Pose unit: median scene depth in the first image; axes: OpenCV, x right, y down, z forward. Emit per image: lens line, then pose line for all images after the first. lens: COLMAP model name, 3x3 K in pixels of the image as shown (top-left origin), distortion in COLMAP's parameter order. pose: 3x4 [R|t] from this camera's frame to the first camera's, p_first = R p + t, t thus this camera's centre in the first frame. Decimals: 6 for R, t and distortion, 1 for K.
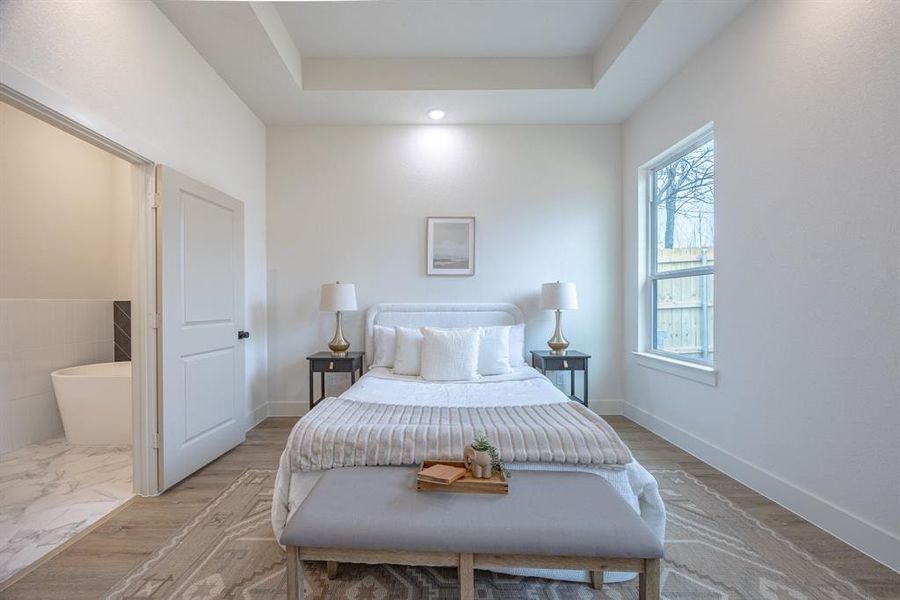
lens RADIAL K [[343.1, 0, 449.6], [0, 343.1, 307.1], [0, 0, 1]] dist [-0.006742, 0.001896]
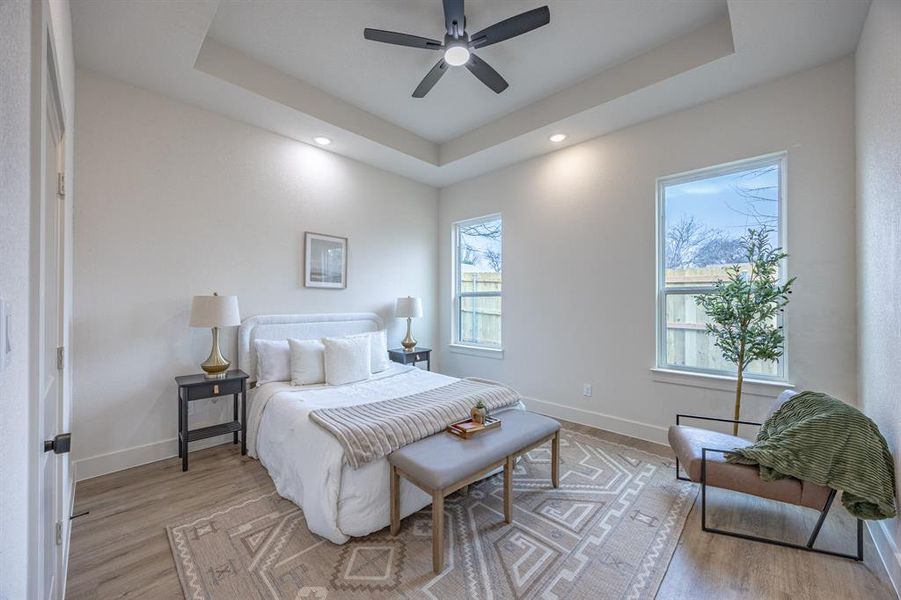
lens RADIAL K [[343.5, 0, 443.5], [0, 343.5, 299.5], [0, 0, 1]] dist [-0.006742, 0.001896]
pose [[0.693037, 0.007819, 0.720860, -0.563911], [0.001735, 0.999920, -0.012514, -0.045800], [-0.720900, 0.009924, 0.692968, -0.026278]]
